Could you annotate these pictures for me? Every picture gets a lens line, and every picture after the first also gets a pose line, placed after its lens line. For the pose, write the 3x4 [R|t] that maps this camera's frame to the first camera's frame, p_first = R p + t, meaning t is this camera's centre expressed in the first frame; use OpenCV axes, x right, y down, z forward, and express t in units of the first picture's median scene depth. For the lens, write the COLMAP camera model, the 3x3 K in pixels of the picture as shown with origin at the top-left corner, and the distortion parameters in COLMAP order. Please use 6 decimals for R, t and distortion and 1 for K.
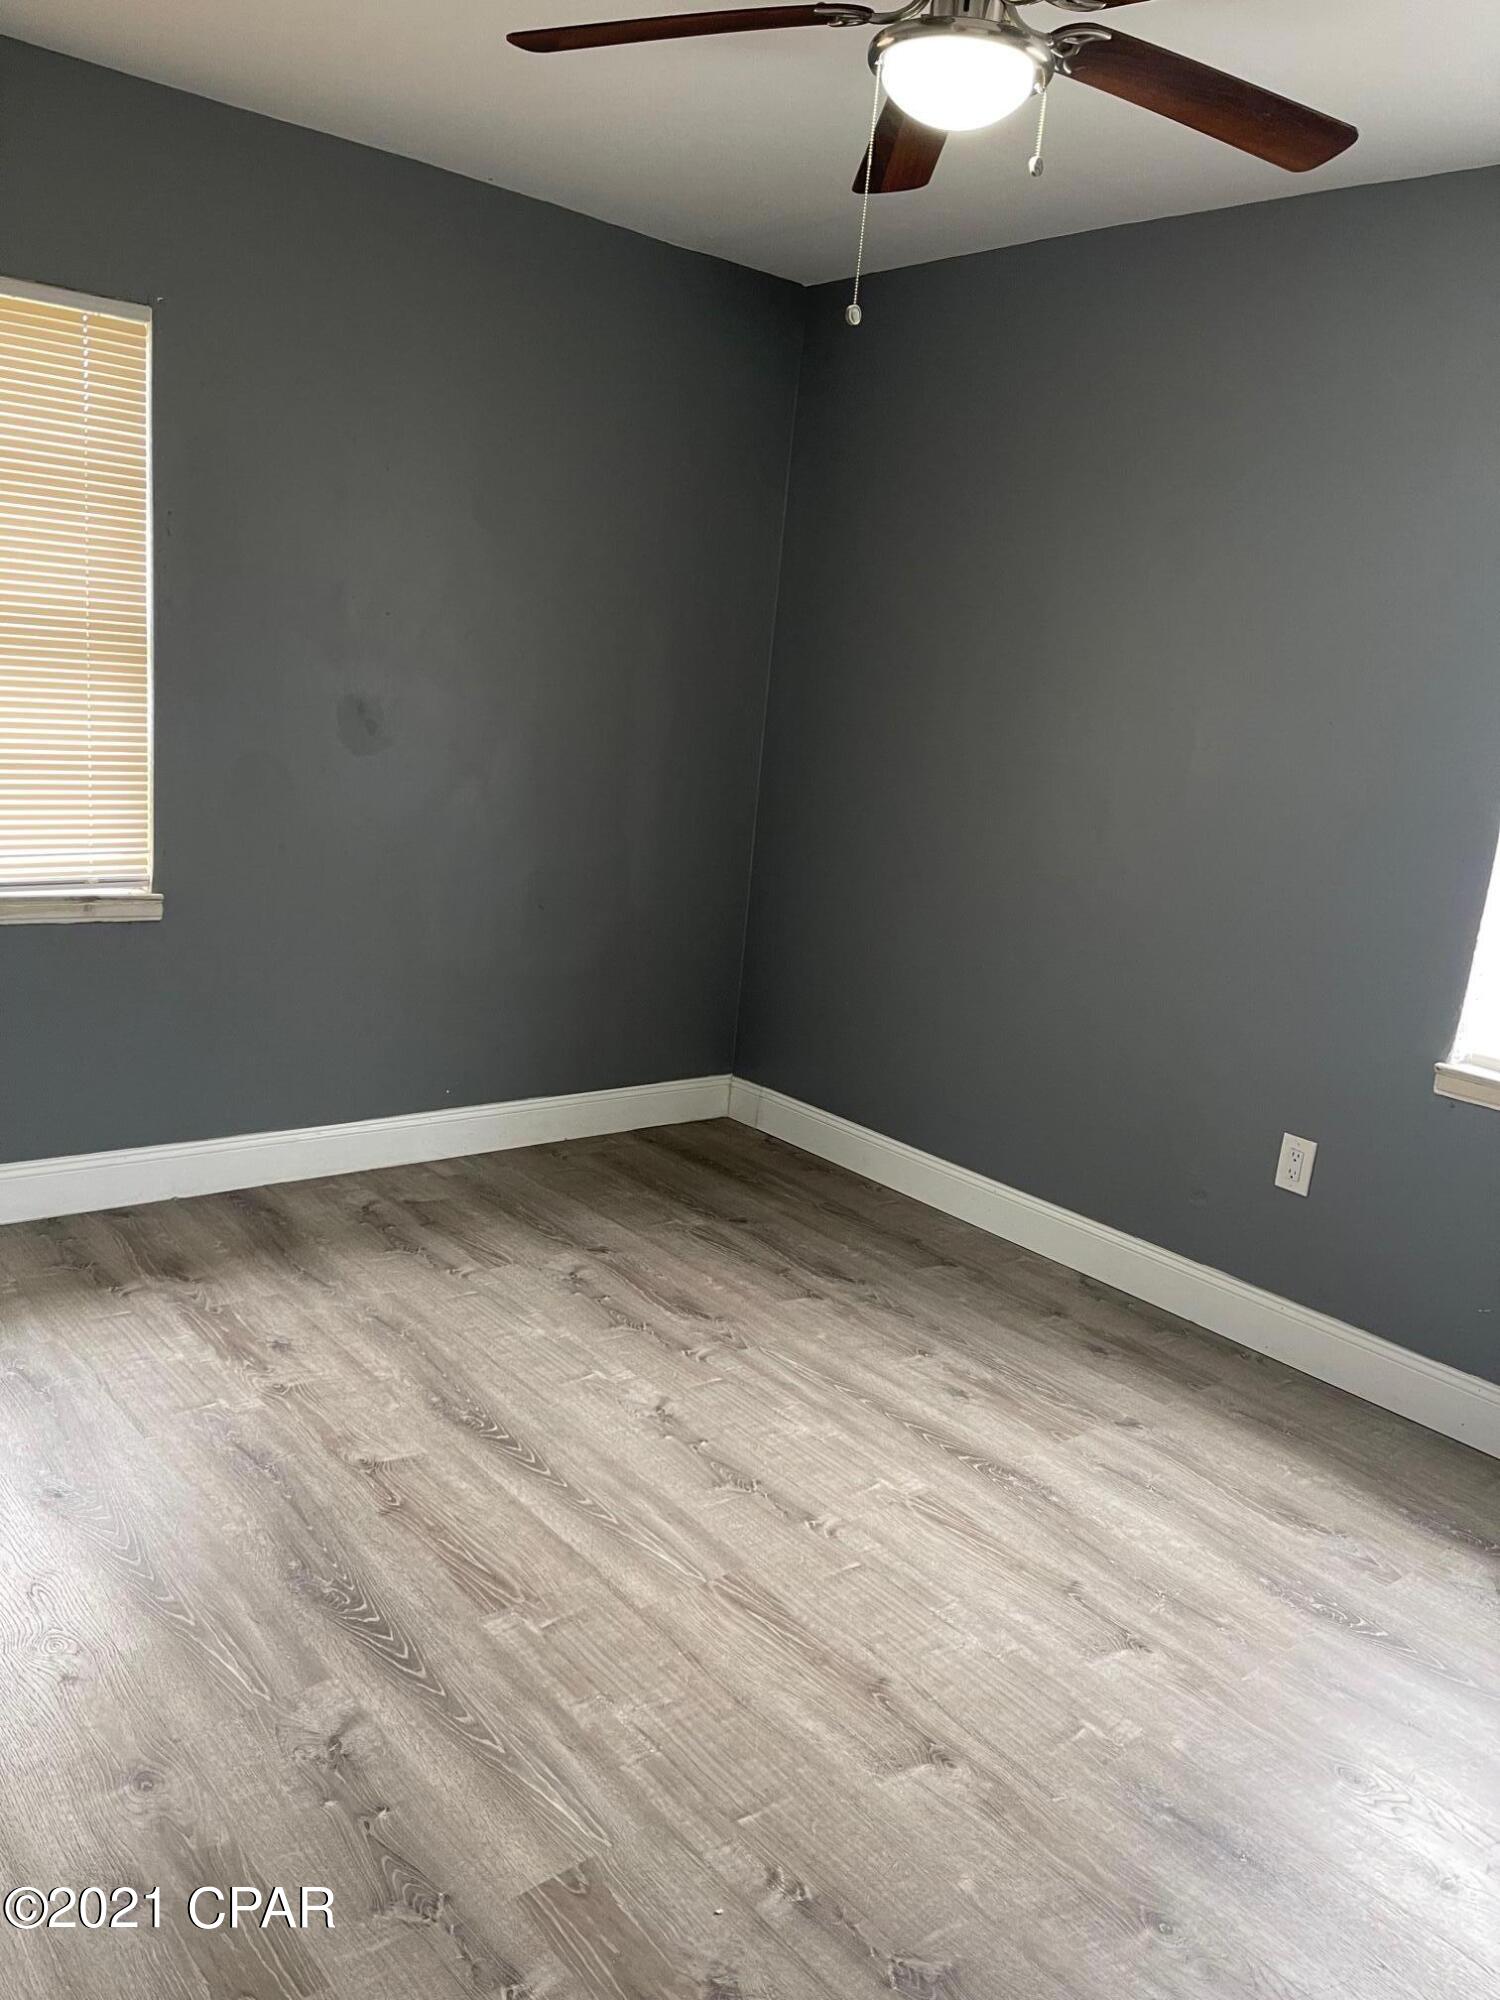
lens RADIAL K [[1520.8, 0, 731.7], [0, 1520.8, 995.5], [0, 0, 1]] dist [0.072710, -0.098520]
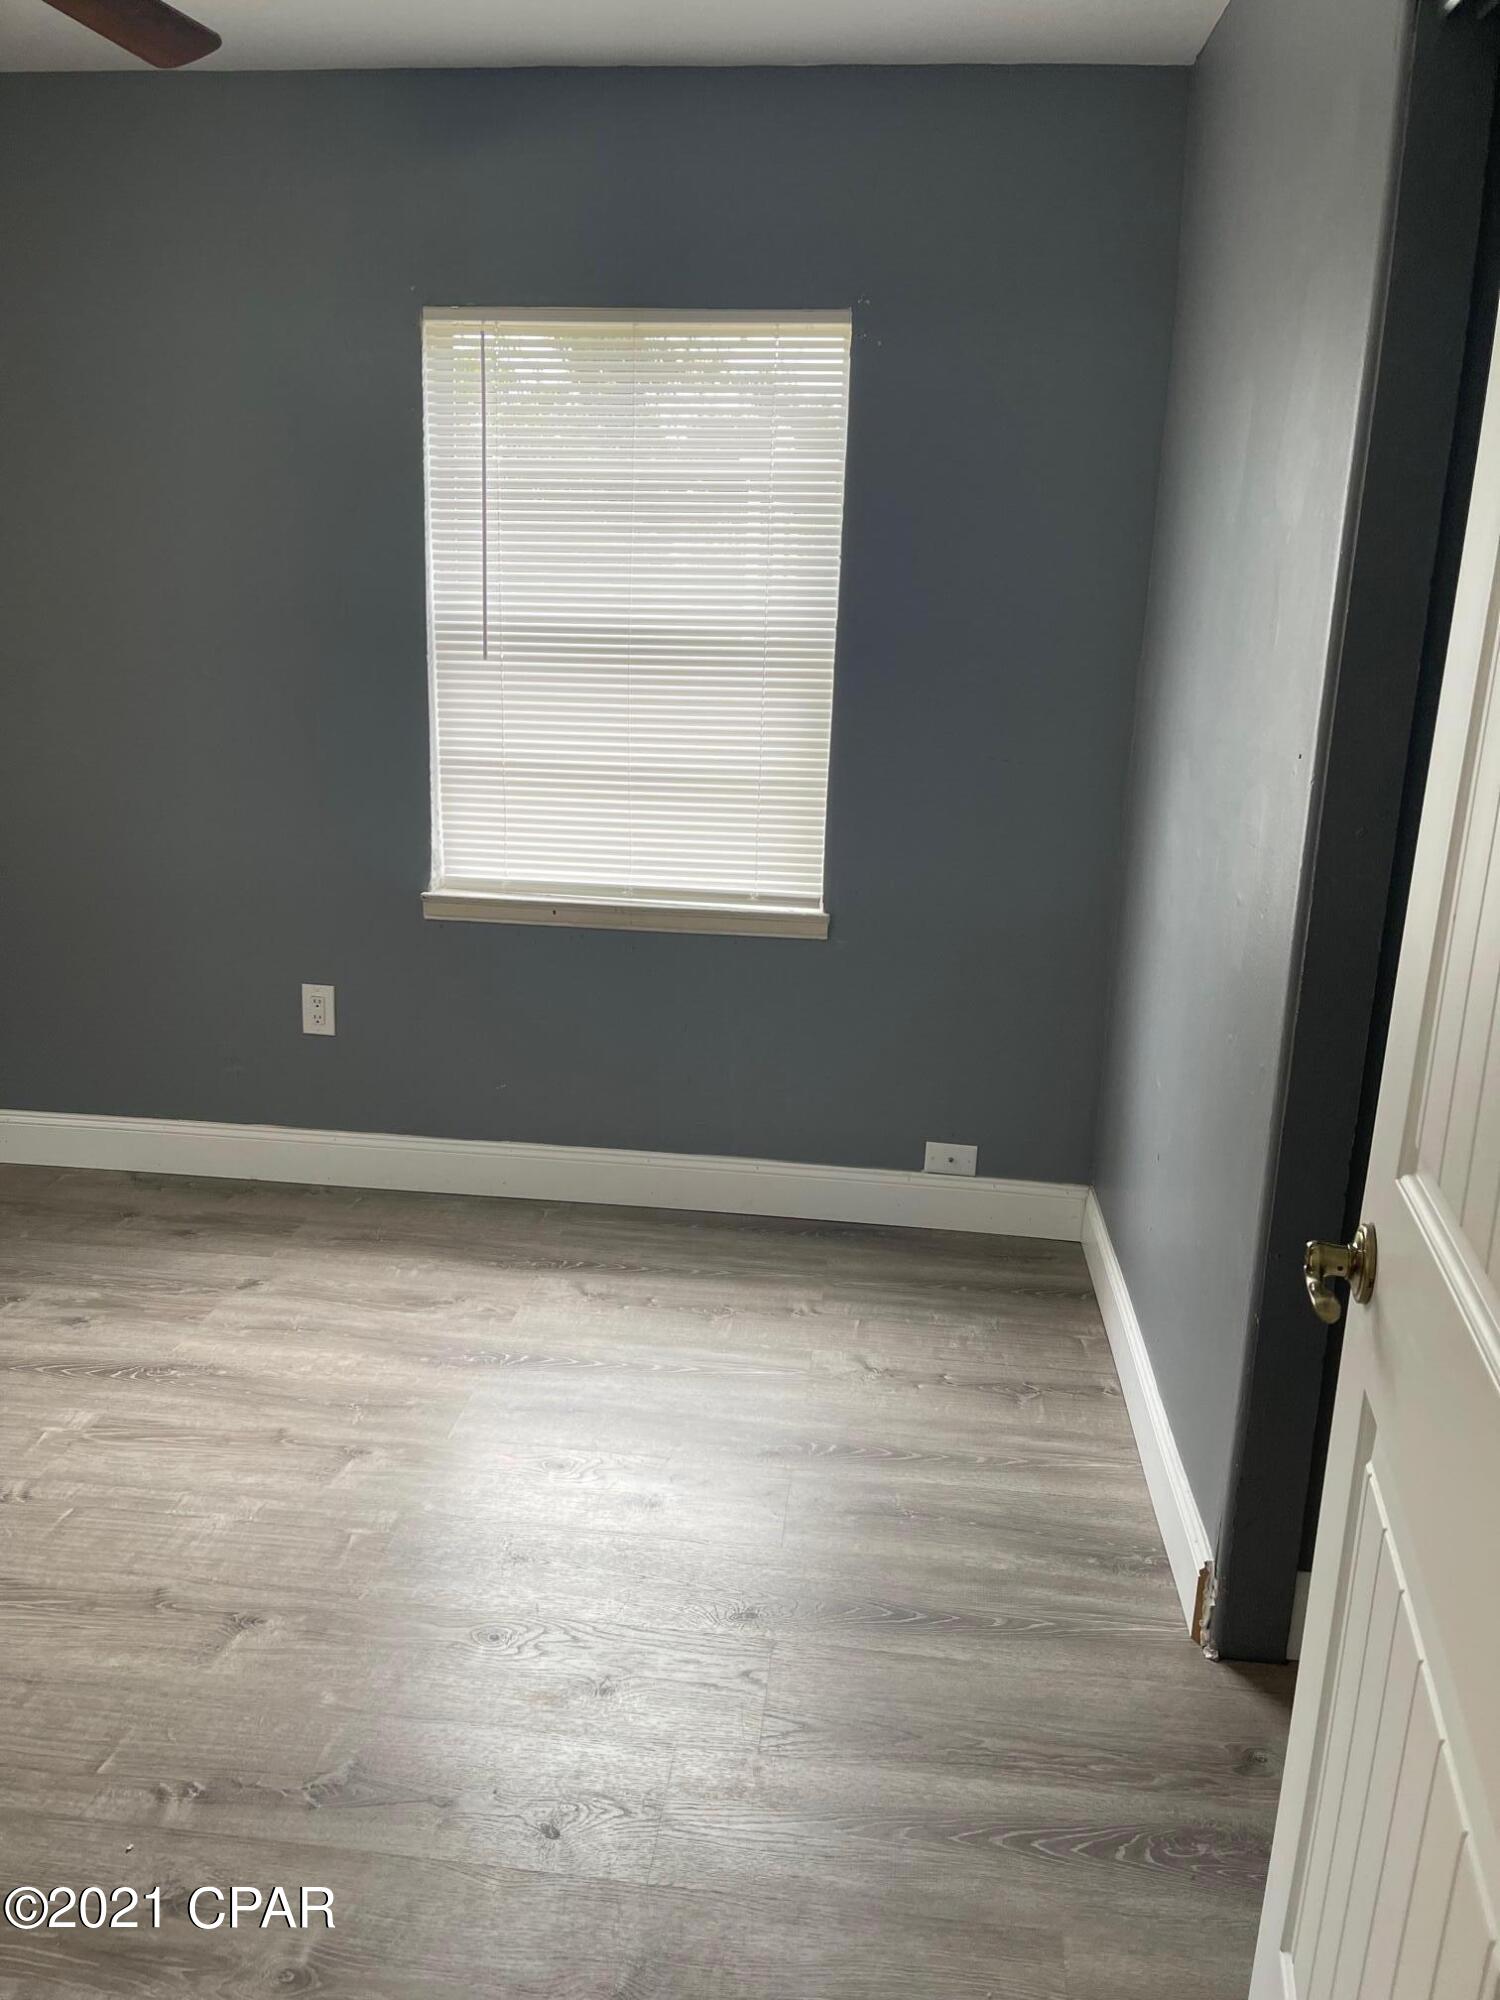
lens RADIAL K [[1520.8, 0, 756.2], [0, 1520.8, 999.2], [0, 0, 1]] dist [0.072710, -0.098520]
pose [[0.710760, -0.239549, 0.661389, -0.174463], [0.176677, 0.970882, 0.161779, -0.024621], [-0.680885, 0.001866, 0.732388, -0.012142]]
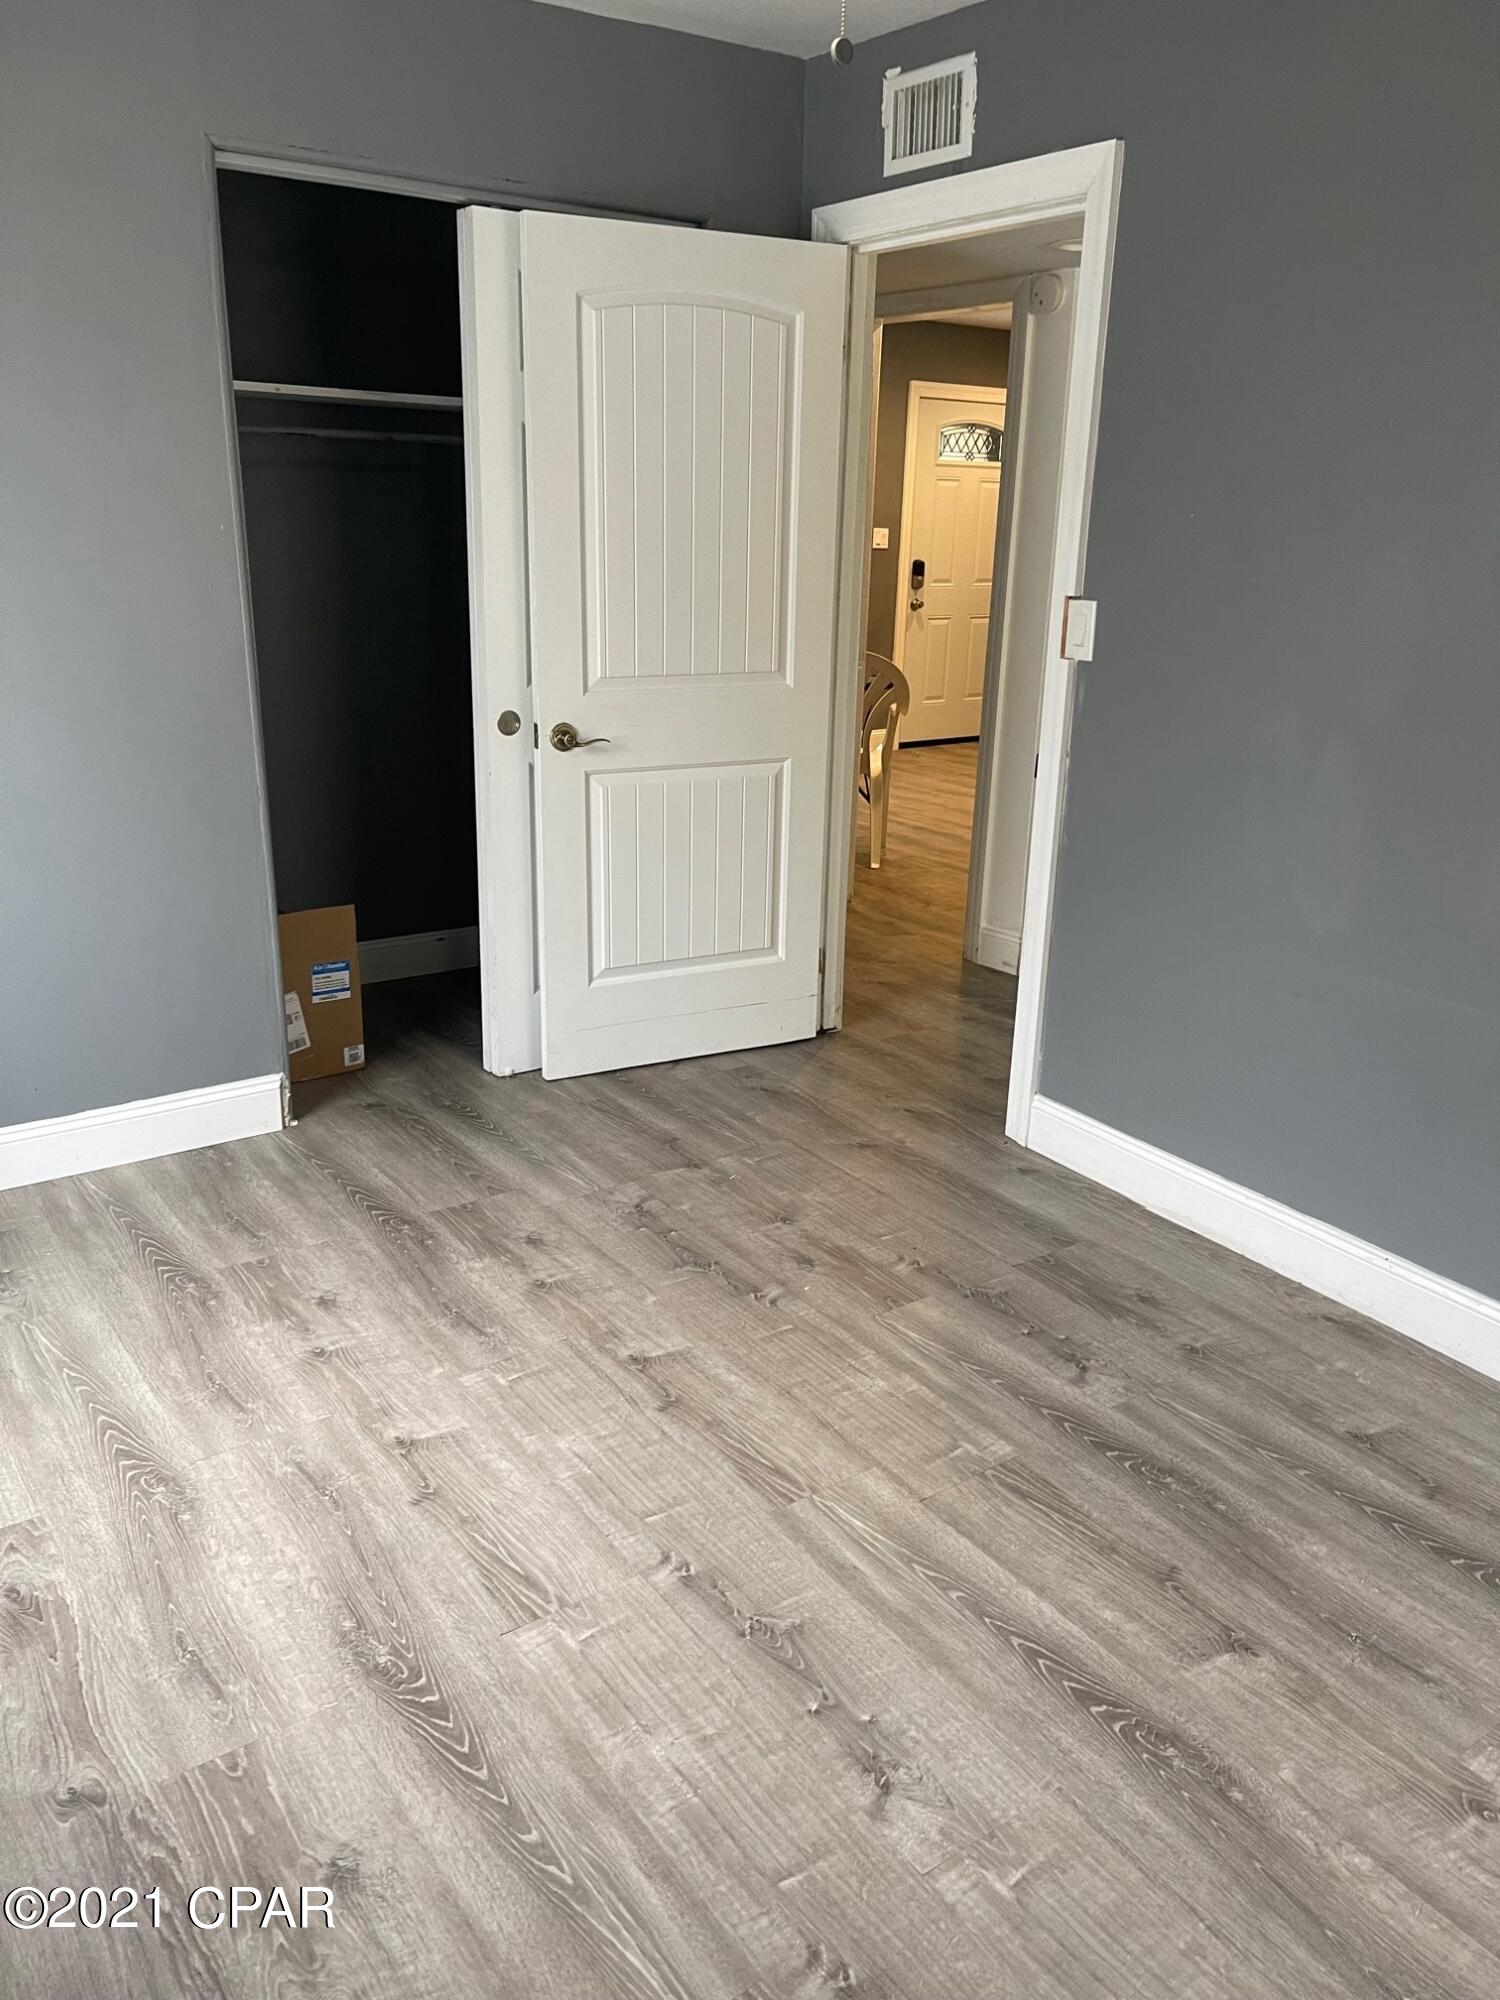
lens RADIAL K [[1546.2, 0, 759.2], [0, 1546.2, 995.5], [0, 0, 1]] dist [0.062803, -0.084449]
pose [[-0.991140, -0.131766, 0.016699, 0.040912], [-0.105769, 0.859065, 0.500820, -0.373932], [-0.080337, 0.494617, -0.865390, 1.625221]]
